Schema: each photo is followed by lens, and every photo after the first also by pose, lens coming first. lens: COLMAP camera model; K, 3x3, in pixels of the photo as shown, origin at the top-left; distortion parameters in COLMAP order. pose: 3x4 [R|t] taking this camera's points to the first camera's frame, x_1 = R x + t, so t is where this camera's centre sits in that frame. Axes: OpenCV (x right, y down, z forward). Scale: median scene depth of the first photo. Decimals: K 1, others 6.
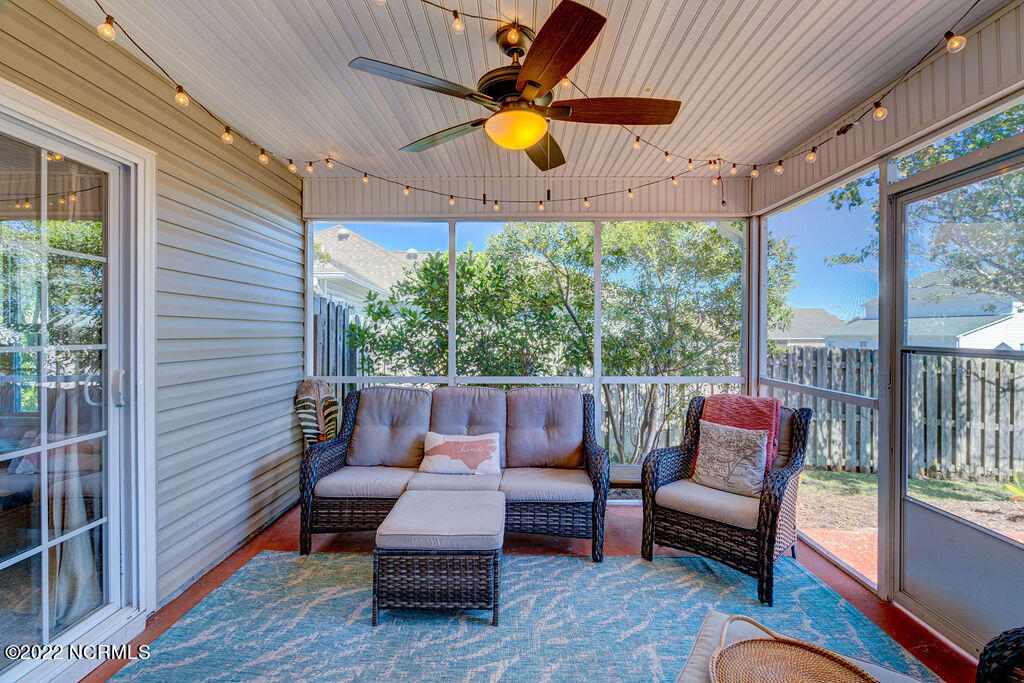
lens RADIAL K [[470.3, 0, 520.2], [0, 470.3, 338.0], [0, 0, 1]] dist [-0.002174, 0.000597]
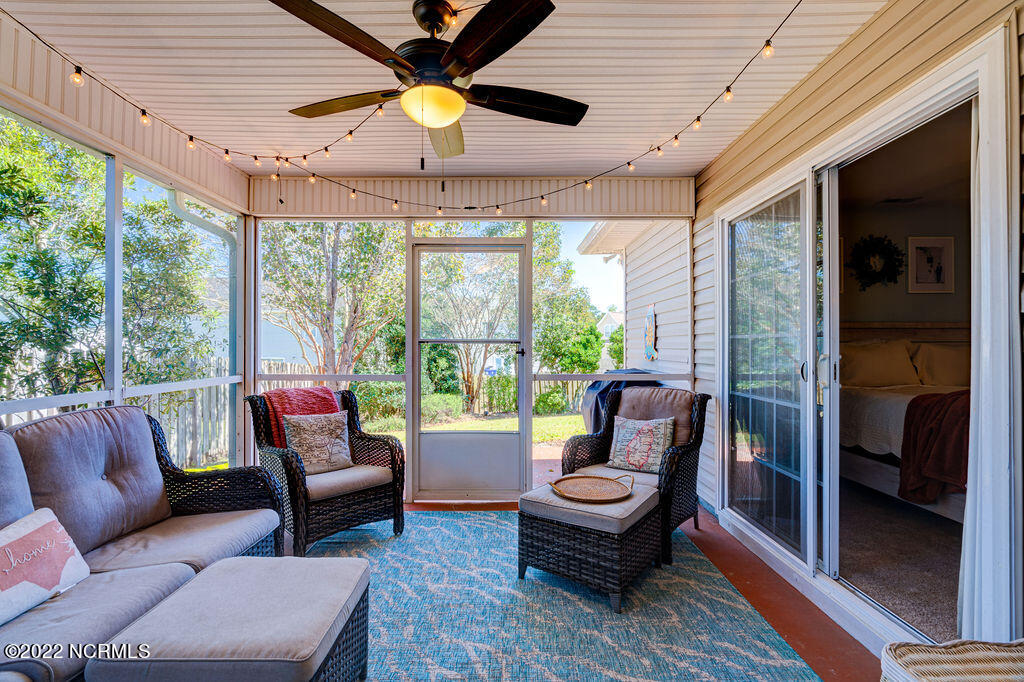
lens RADIAL K [[470.3, 0, 513.8], [0, 470.3, 340.6], [0, 0, 1]] dist [-0.002174, 0.000597]
pose [[-0.000226, 0.007853, 0.999969, -0.560133], [0.012411, 0.999892, -0.007850, 0.027844], [-0.999923, 0.012409, -0.000323, 0.474452]]
